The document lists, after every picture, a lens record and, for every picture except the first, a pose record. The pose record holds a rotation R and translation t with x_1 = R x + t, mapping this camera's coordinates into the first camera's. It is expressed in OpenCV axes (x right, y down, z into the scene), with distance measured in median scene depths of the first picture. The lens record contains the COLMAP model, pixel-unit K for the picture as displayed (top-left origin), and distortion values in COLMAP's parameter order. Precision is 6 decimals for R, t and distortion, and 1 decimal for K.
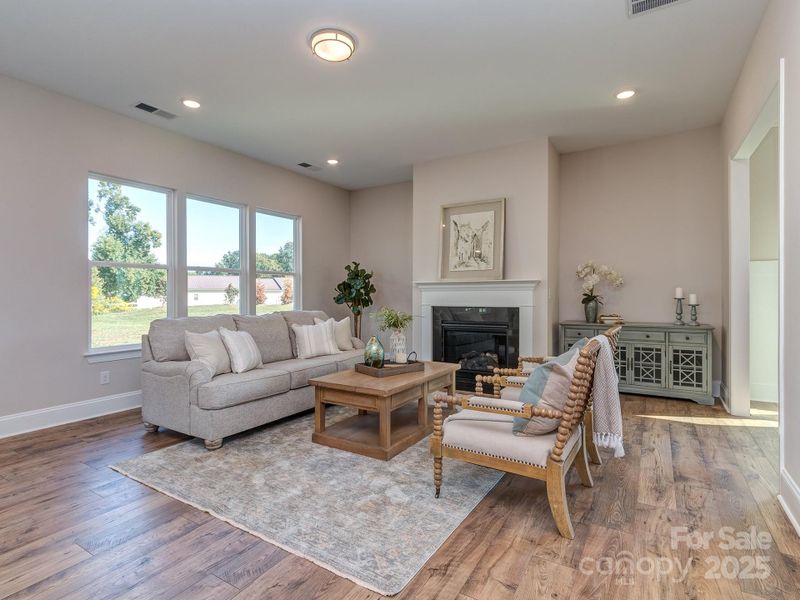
lens RADIAL K [[418.4, 0, 396.9], [0, 418.4, 300.8], [0, 0, 1]] dist [0.003224, 0.000023]
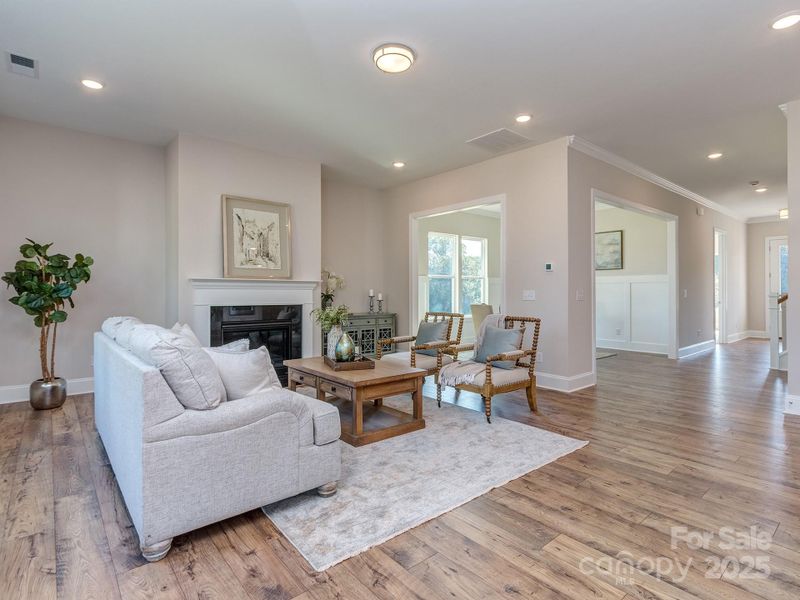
lens RADIAL K [[418.4, 0, 403.7], [0, 418.4, 299.4], [0, 0, 1]] dist [0.003224, 0.000023]
pose [[0.297211, -0.008691, 0.954772, -0.728198], [0.013795, 0.999893, 0.004808, -0.000368], [-0.954712, 0.011742, 0.297299, 0.414642]]
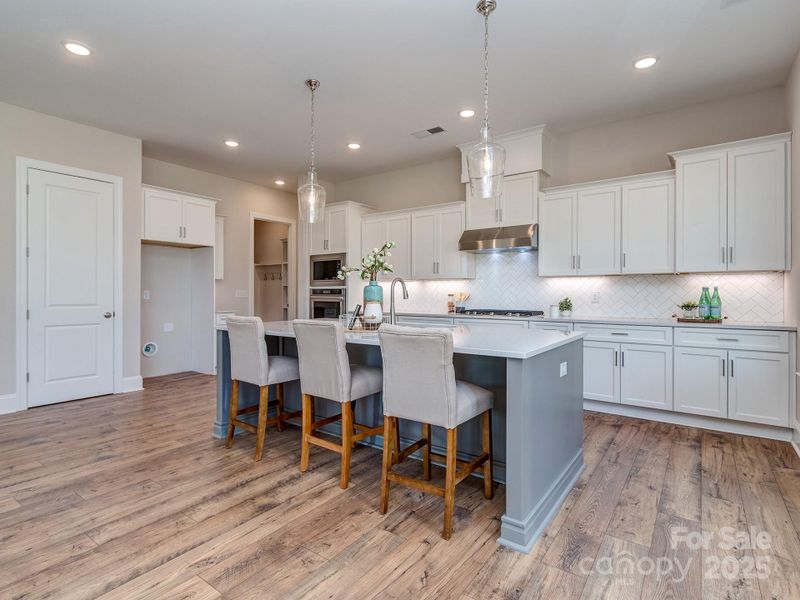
lens RADIAL K [[418.4, 0, 403.5], [0, 418.4, 291.4], [0, 0, 1]] dist [0.003224, 0.000023]
pose [[-0.998476, 0.003468, 0.055074, -0.551334], [0.004064, 0.999934, 0.010714, -0.005390], [-0.055033, 0.010921, -0.998425, 0.692858]]
